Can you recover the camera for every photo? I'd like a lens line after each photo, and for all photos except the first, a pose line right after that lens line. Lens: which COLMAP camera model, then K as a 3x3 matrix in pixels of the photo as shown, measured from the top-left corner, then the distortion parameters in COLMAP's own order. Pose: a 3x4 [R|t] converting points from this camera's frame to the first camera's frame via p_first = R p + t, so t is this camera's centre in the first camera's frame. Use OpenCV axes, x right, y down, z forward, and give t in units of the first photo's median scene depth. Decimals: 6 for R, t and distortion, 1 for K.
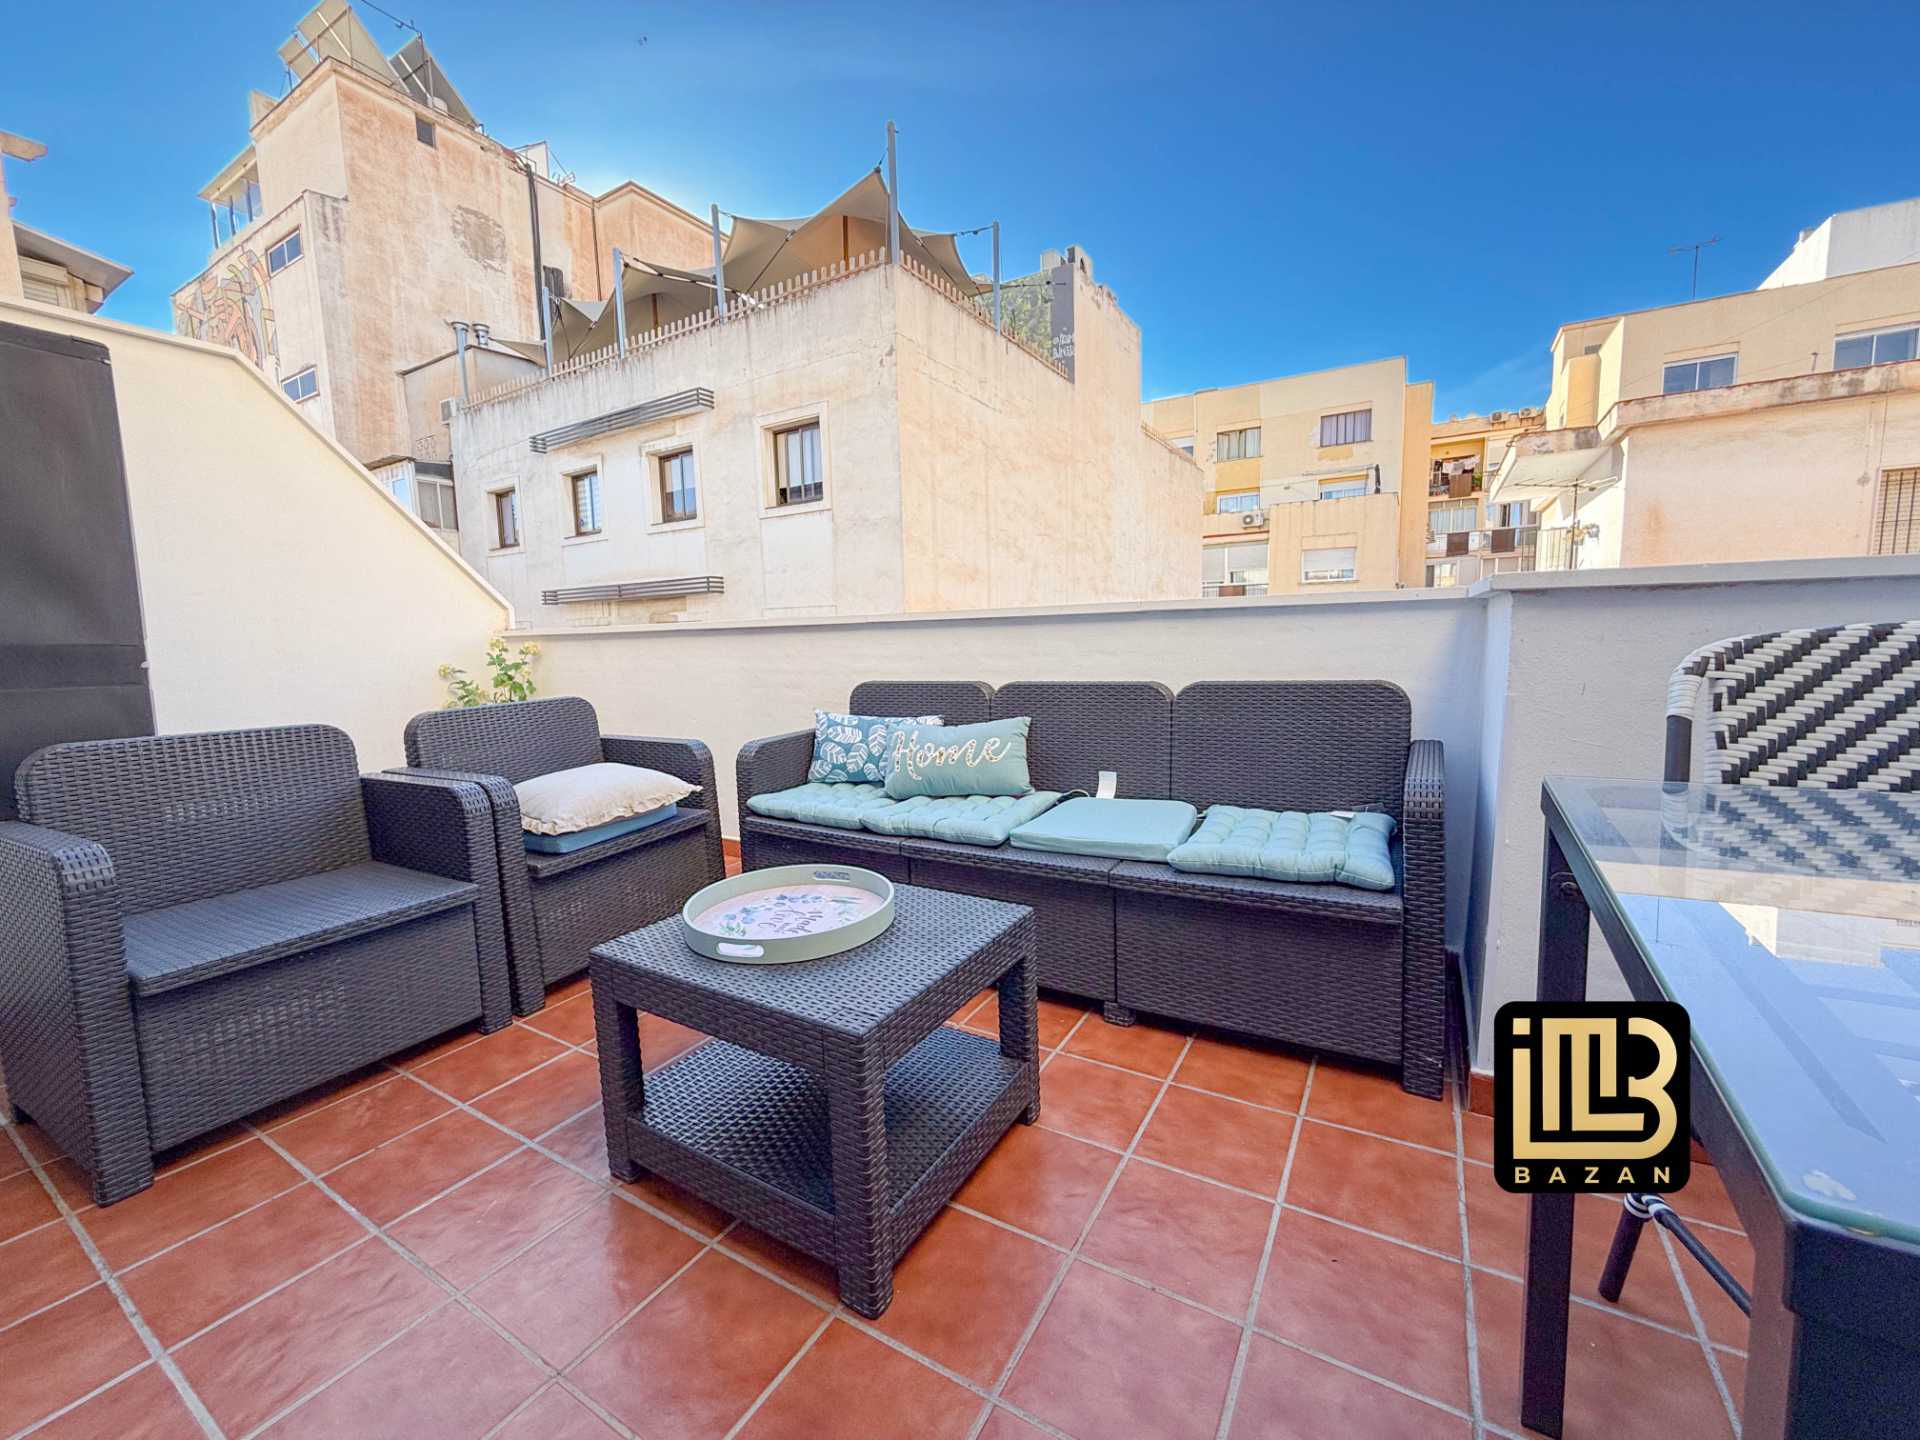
lens RADIAL K [[765.7, 0, 956.6], [0, 765.7, 720.7], [0, 0, 1]] dist [-0.000149, -0.000021]
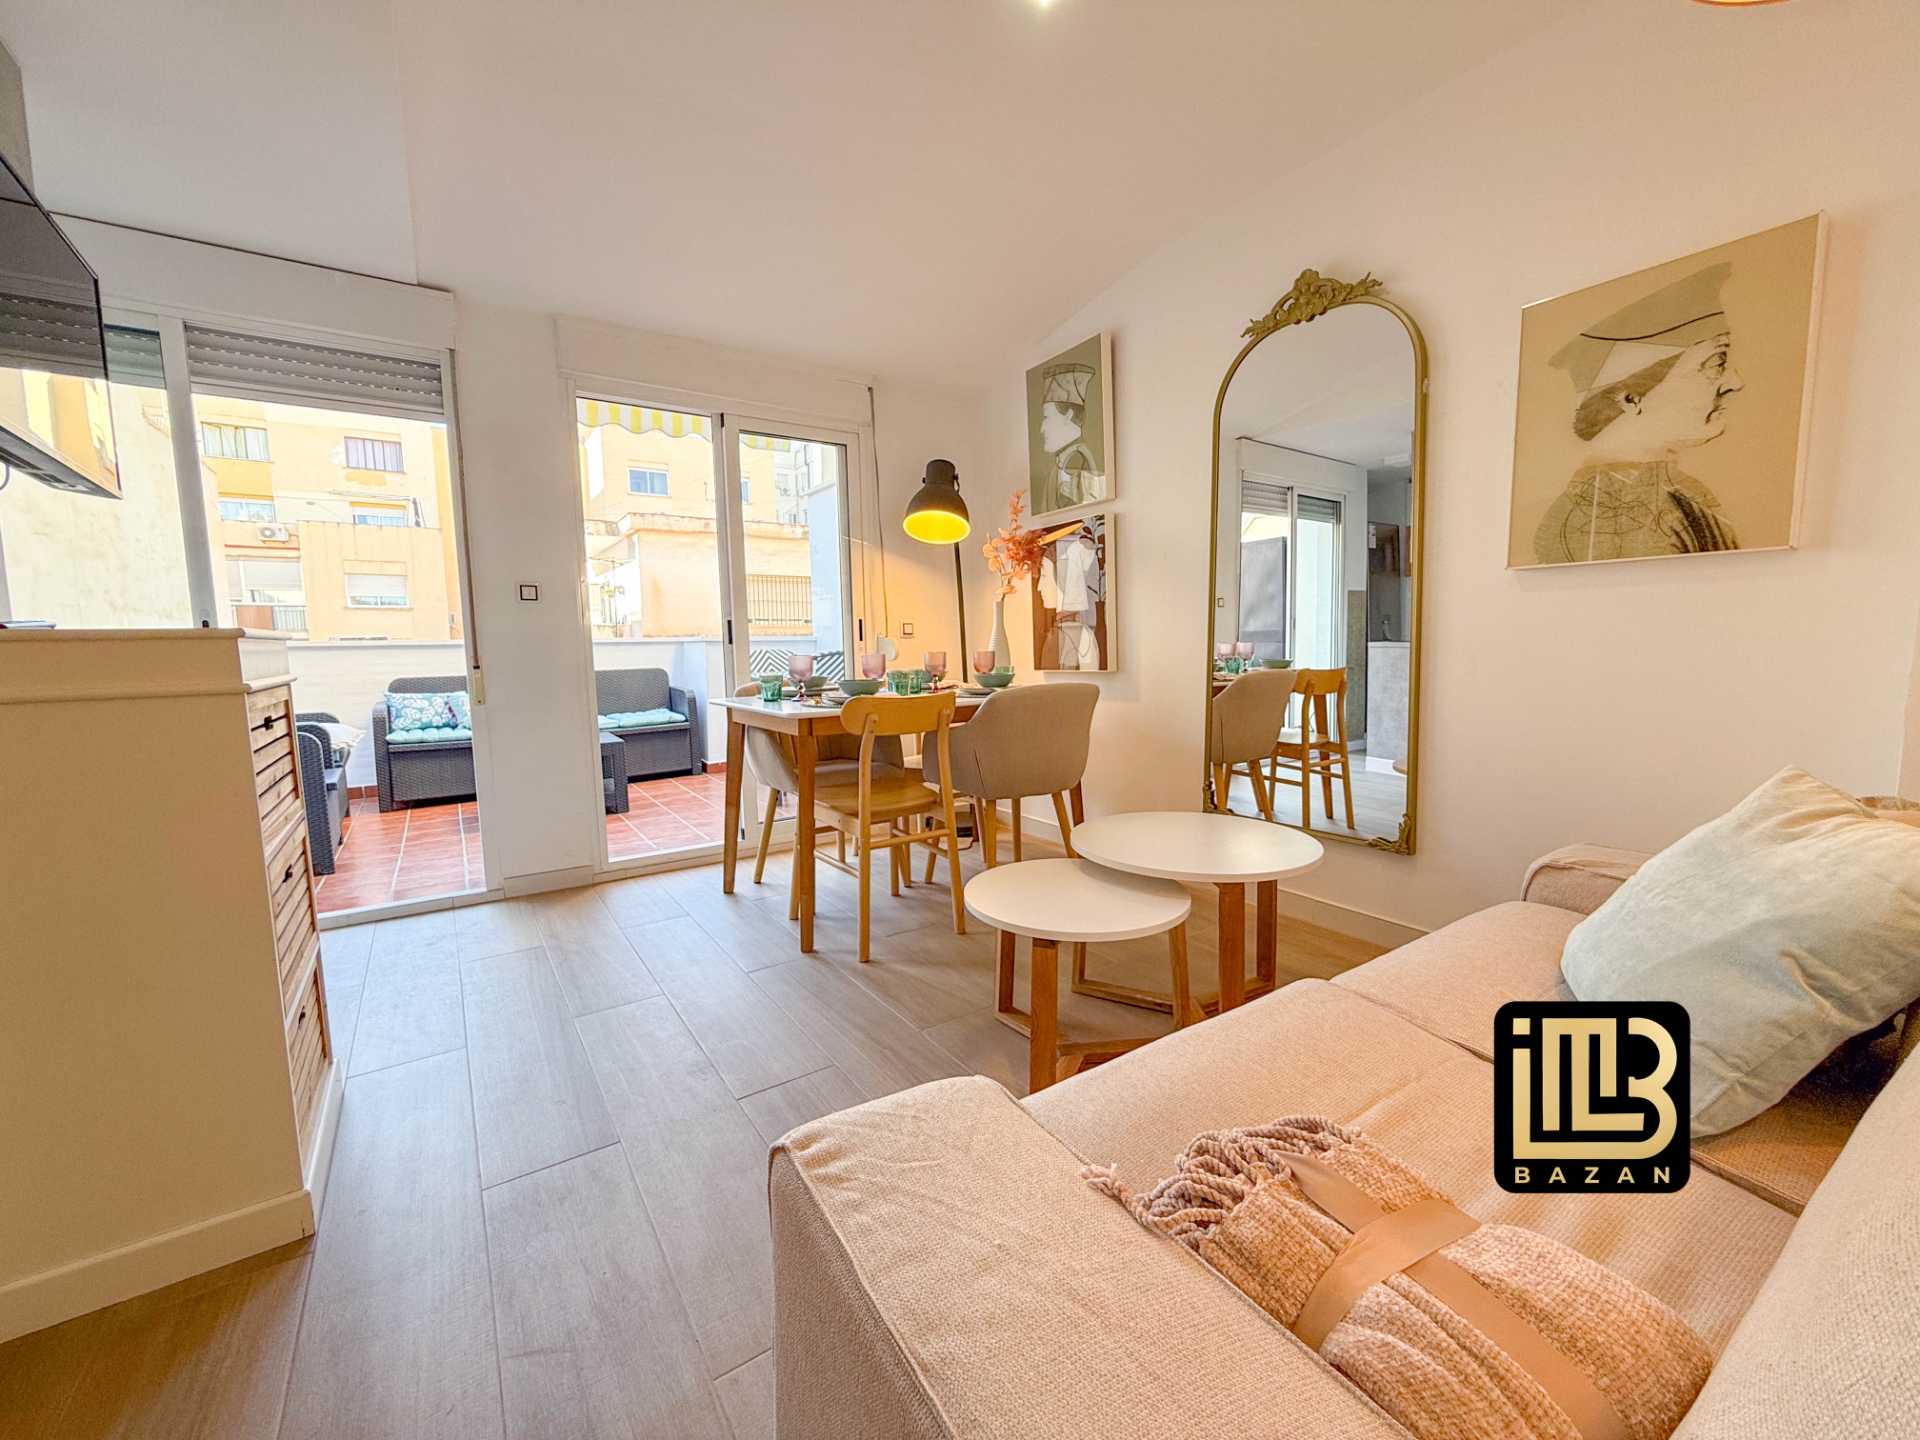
lens RADIAL K [[765.7, 0, 956.6], [0, 765.7, 720.7], [0, 0, 1]] dist [-0.000149, -0.000021]
pose [[0.420617, -0.073543, 0.904253, -0.104739], [0.105604, 0.993902, 0.031712, 0.011395], [-0.901071, 0.082154, 0.425819, -0.082982]]
